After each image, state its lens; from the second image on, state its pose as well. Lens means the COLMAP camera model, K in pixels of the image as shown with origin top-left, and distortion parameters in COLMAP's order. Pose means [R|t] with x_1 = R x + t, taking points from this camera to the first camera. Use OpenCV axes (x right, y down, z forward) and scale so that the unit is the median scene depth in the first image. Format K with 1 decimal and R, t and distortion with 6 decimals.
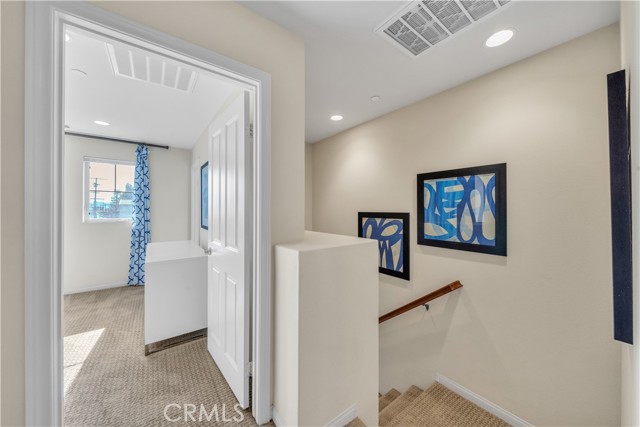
lens RADIAL K [[222.3, 0, 318.8], [0, 222.3, 208.4], [0, 0, 1]] dist [-0.007699, 0.000113]
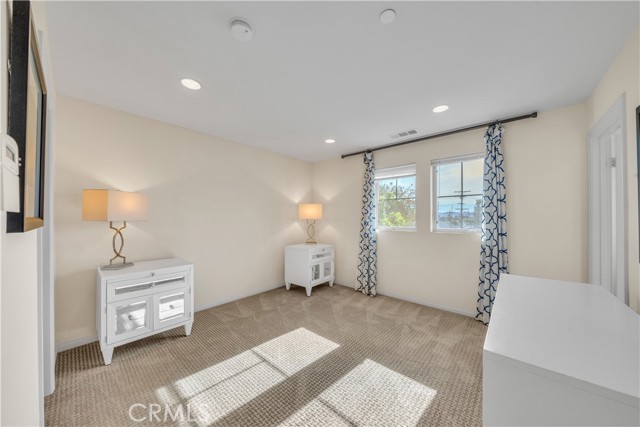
lens RADIAL K [[222.3, 0, 322.0], [0, 222.3, 216.5], [0, 0, 1]] dist [-0.007699, 0.000113]
pose [[0.211898, -0.006755, -0.977268, -0.239285], [0.003915, 0.999974, -0.006063, 0.003457], [0.977284, -0.002541, 0.211919, 0.329527]]
